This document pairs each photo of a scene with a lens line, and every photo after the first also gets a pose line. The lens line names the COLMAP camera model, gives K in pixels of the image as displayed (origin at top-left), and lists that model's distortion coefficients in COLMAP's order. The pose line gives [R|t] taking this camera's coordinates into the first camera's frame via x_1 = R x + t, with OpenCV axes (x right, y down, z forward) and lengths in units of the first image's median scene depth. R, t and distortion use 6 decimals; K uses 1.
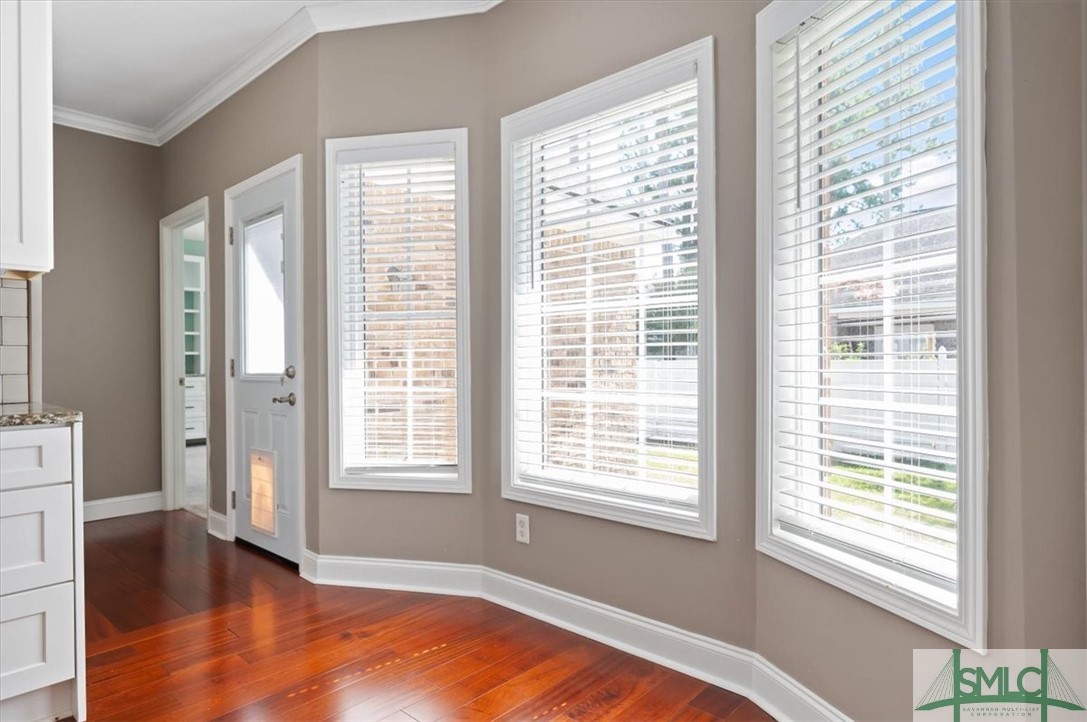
lens RADIAL K [[611.0, 0, 543.4], [0, 611.0, 361.5], [0, 0, 1]] dist [0.002619, -0.001986]
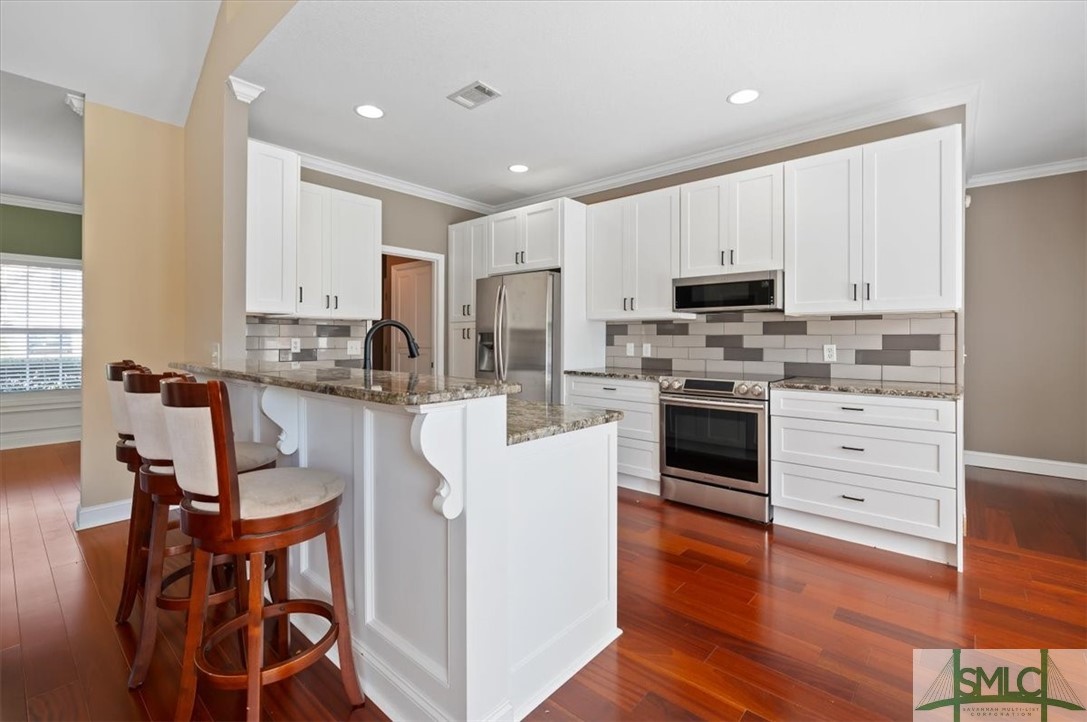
lens RADIAL K [[482.4, 0, 540.2], [0, 482.4, 337.9], [0, 0, 1]] dist [-0.004229, 0.000649]
pose [[0.009501, 0.005580, -0.999939, 0.604524], [-0.003041, 0.999980, 0.005551, -0.081086], [0.999950, 0.002988, 0.009518, -0.212954]]
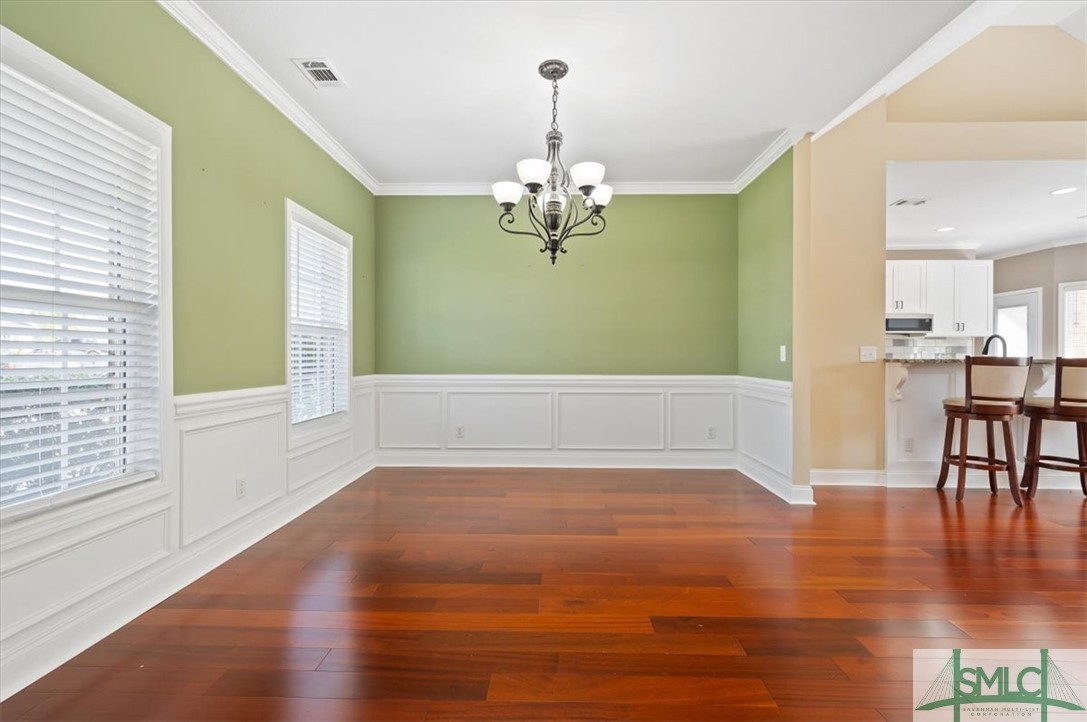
lens RADIAL K [[482.4, 0, 542.7], [0, 482.4, 360.1], [0, 0, 1]] dist [-0.004229, 0.000649]
pose [[0.647524, 0.009627, -0.761984, -0.305137], [-0.003380, 0.999947, 0.009762, -0.002380], [0.762037, -0.003746, 0.647522, -3.974319]]
